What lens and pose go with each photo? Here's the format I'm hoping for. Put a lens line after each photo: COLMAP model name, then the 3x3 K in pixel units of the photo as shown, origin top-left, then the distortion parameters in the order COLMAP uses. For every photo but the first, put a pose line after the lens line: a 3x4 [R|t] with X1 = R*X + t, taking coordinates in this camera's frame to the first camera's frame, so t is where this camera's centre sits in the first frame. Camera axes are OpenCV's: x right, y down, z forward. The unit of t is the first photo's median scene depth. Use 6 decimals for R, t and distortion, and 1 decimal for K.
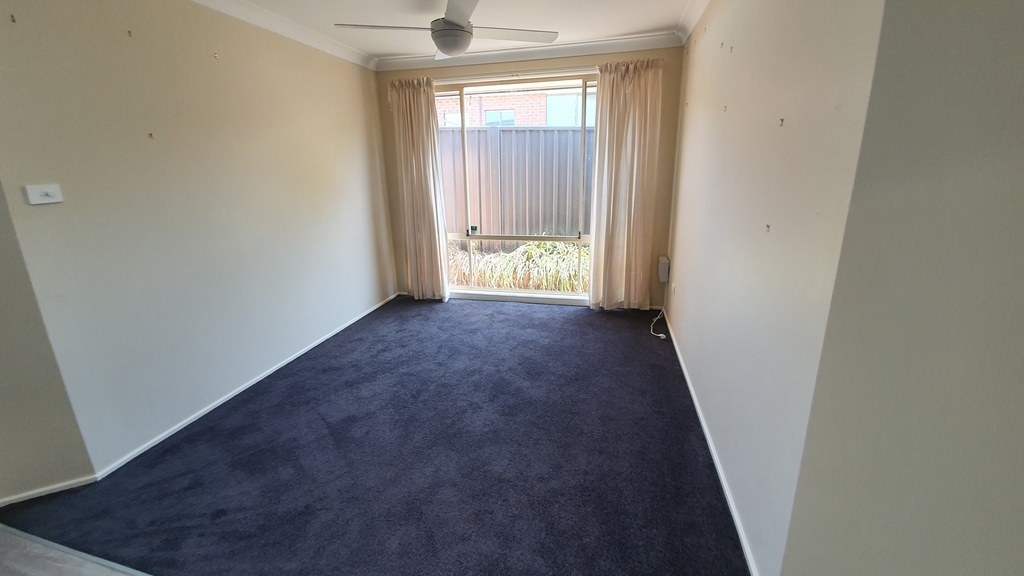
lens RADIAL K [[392.2, 0, 492.1], [0, 392.2, 273.1], [0, 0, 1]] dist [-0.024740, -0.002732]
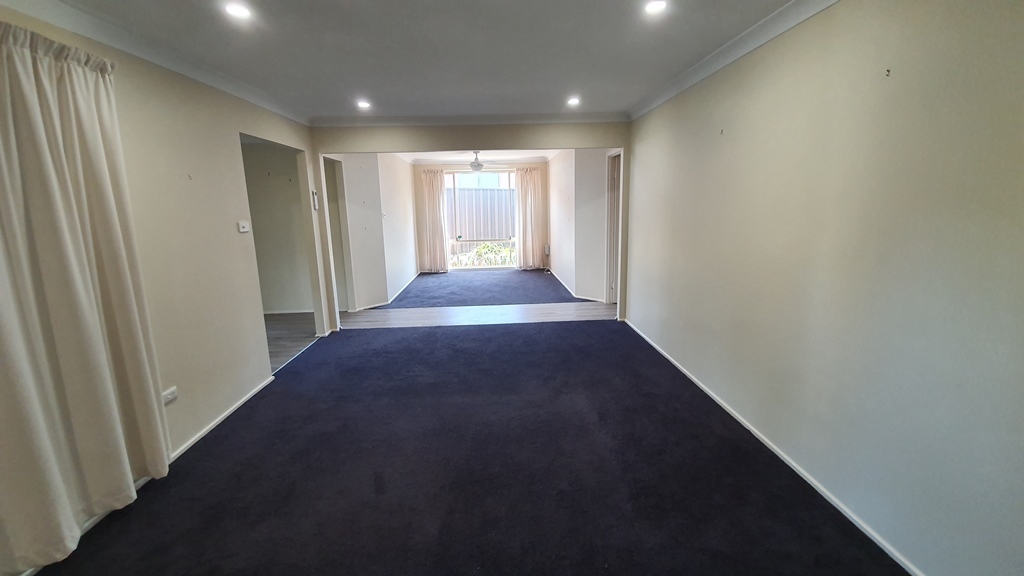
lens RADIAL K [[392.2, 0, 511.7], [0, 392.2, 289.3], [0, 0, 1]] dist [-0.024740, -0.002732]
pose [[0.964220, -0.072874, 0.254892, -0.366619], [0.069928, 0.997339, 0.020611, 0.152938], [-0.255716, -0.002049, 0.966750, -1.167572]]
